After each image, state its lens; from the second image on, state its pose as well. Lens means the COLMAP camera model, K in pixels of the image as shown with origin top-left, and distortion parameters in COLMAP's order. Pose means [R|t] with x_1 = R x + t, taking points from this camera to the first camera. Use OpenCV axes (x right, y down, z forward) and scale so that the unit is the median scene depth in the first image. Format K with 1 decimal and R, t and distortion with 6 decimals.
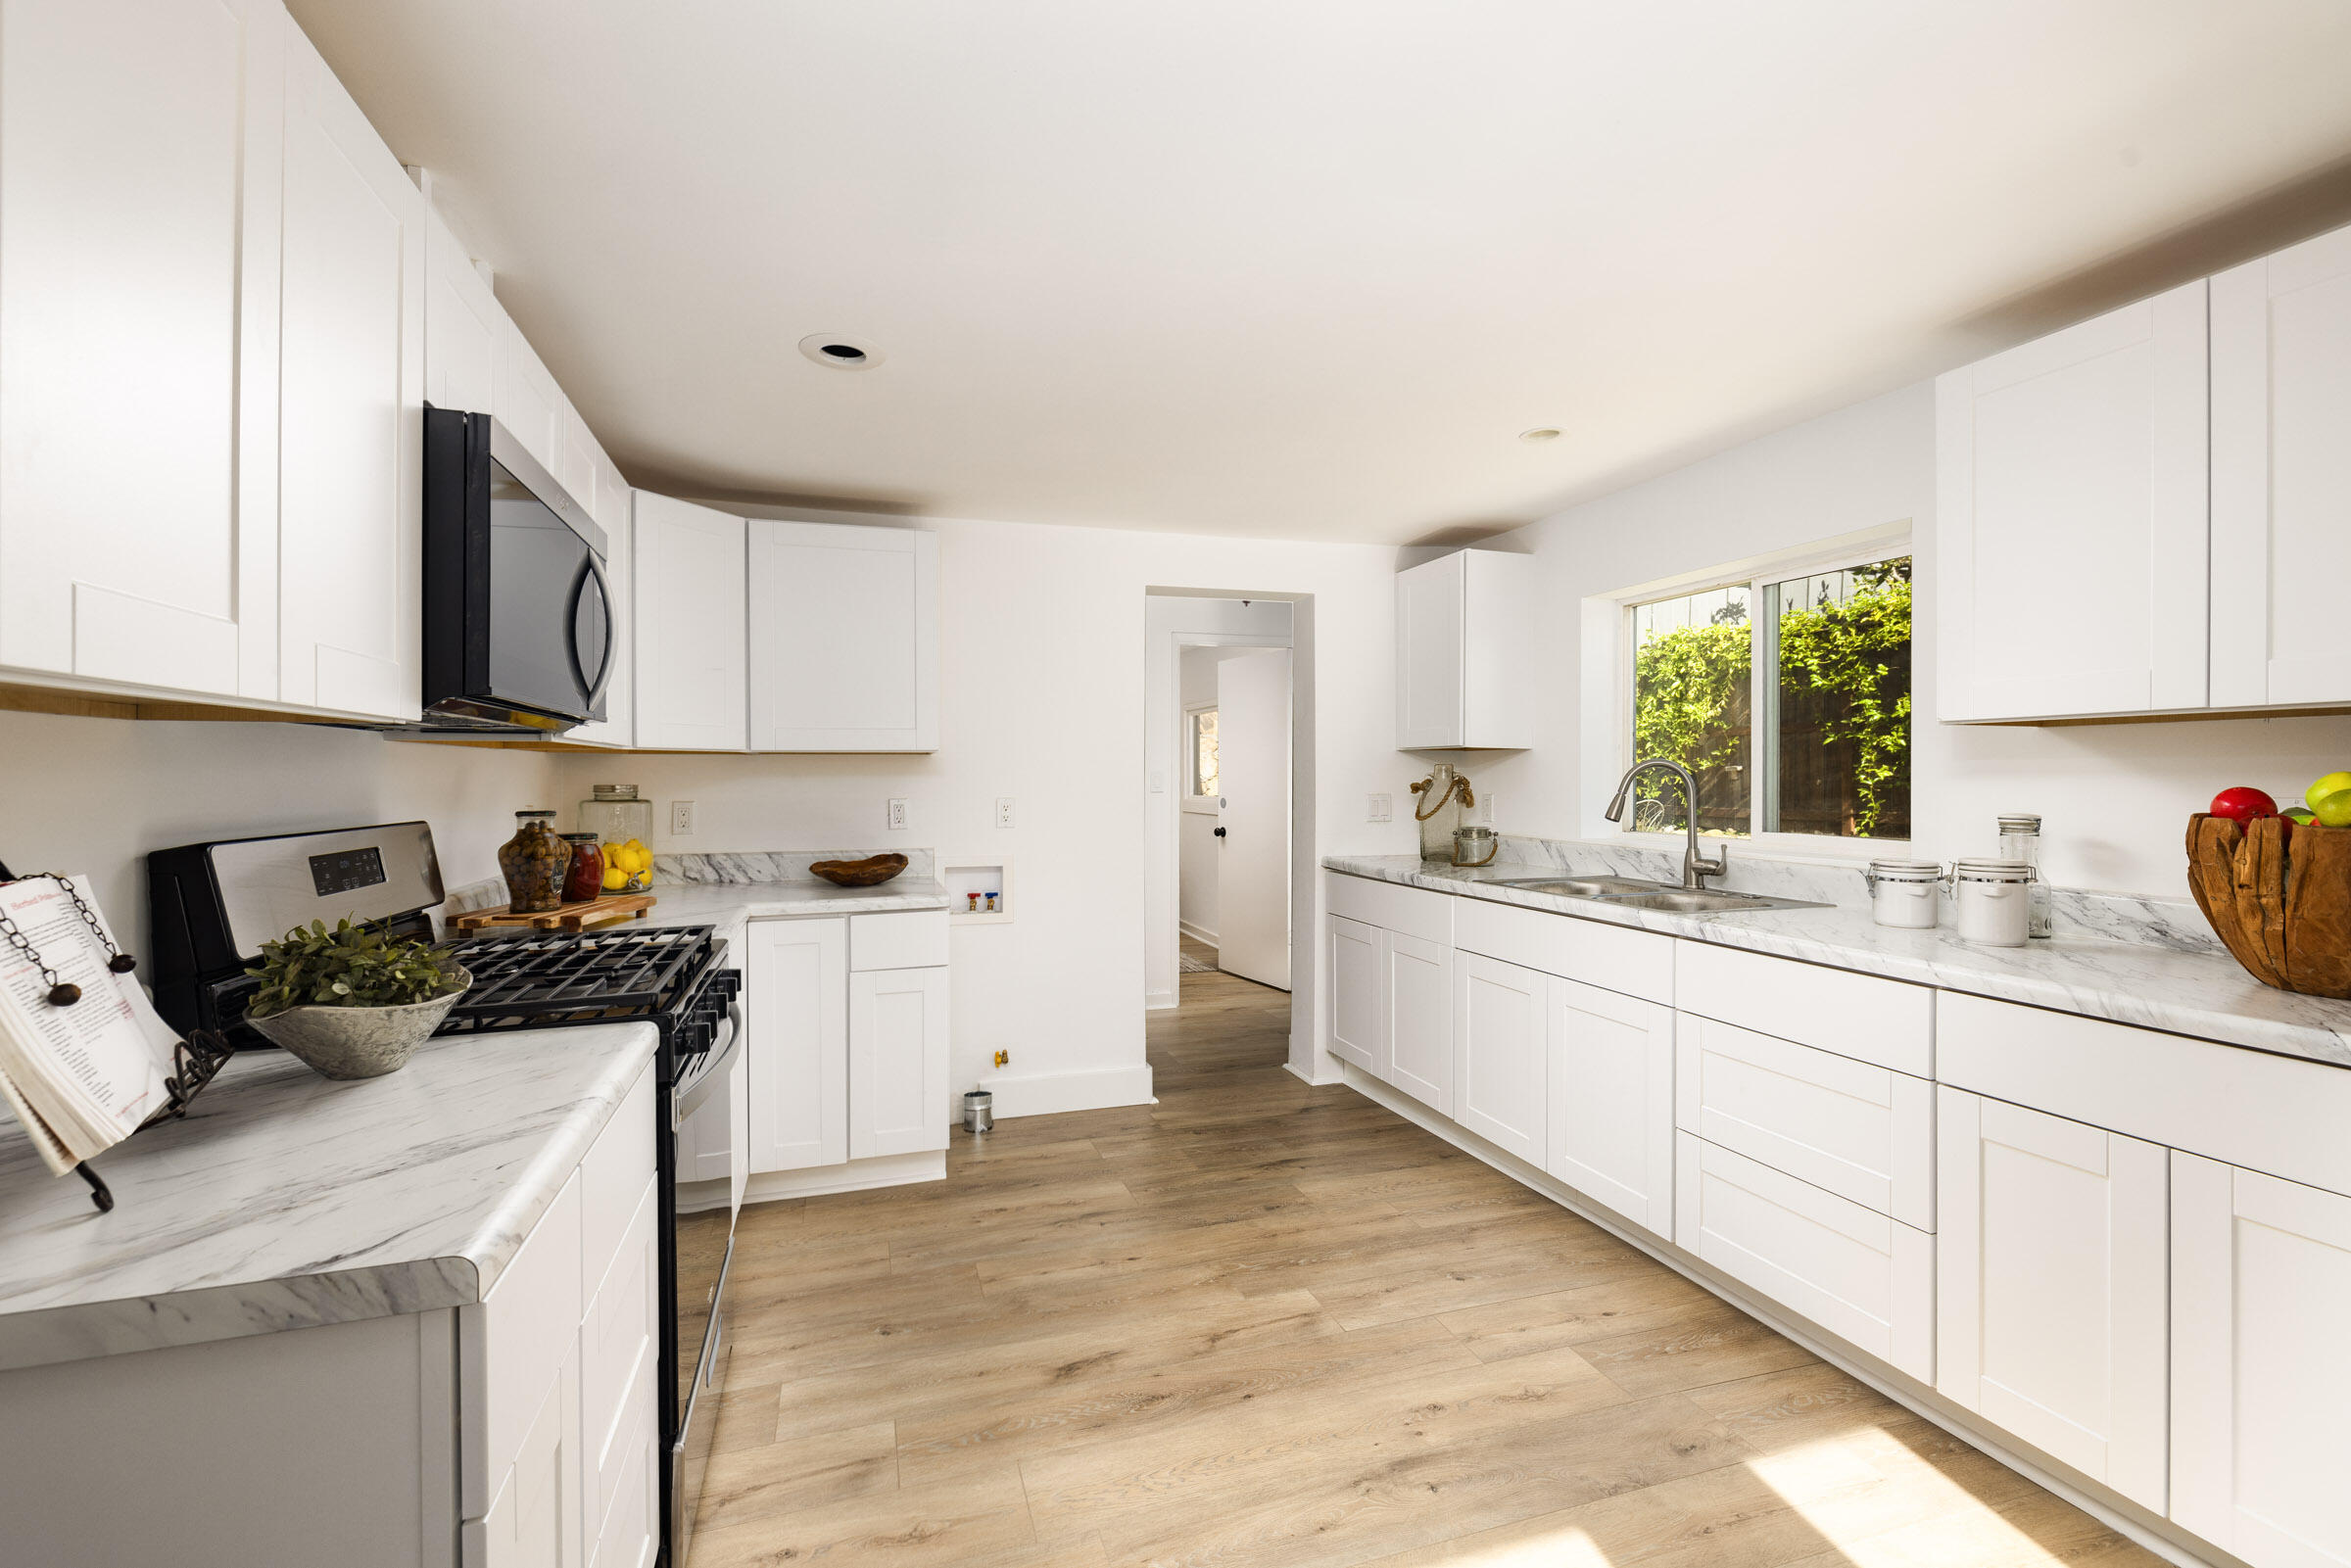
lens RADIAL K [[1017.6, 0, 1171.9], [0, 1017.6, 781.1], [0, 0, 1]] dist [0.003694, 0.000598]
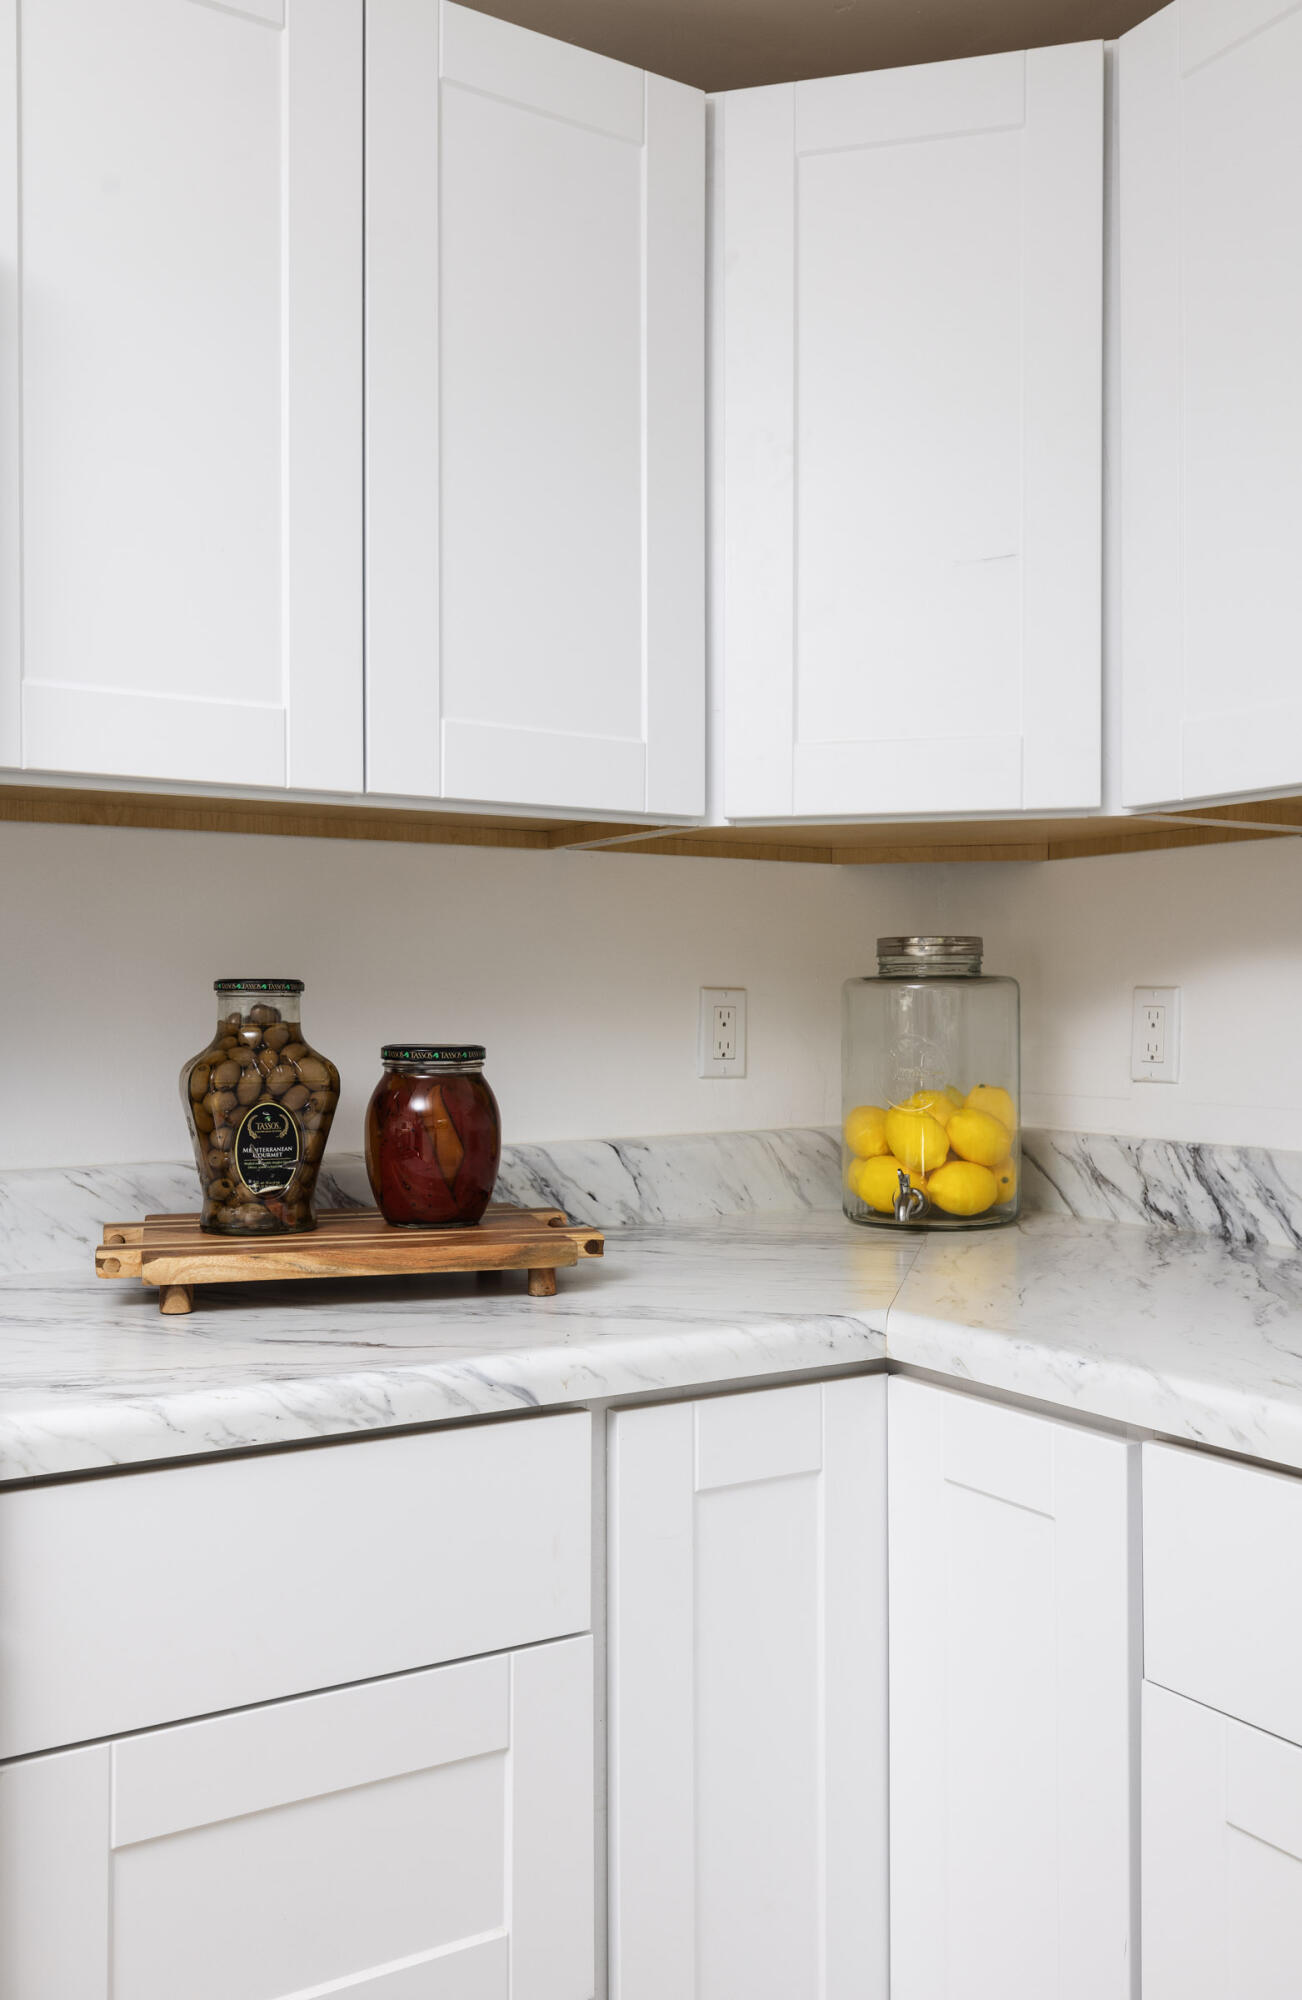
lens RADIAL K [[1717.7, 0, 649.5], [0, 1717.7, 1000.0], [0, 0, 1]] dist [0.000304, -0.000019]
pose [[0.216361, -0.008814, -0.976274, 0.046052], [-0.003381, 0.999946, -0.009777, 0.031287], [0.976308, 0.005416, 0.216320, 0.718851]]
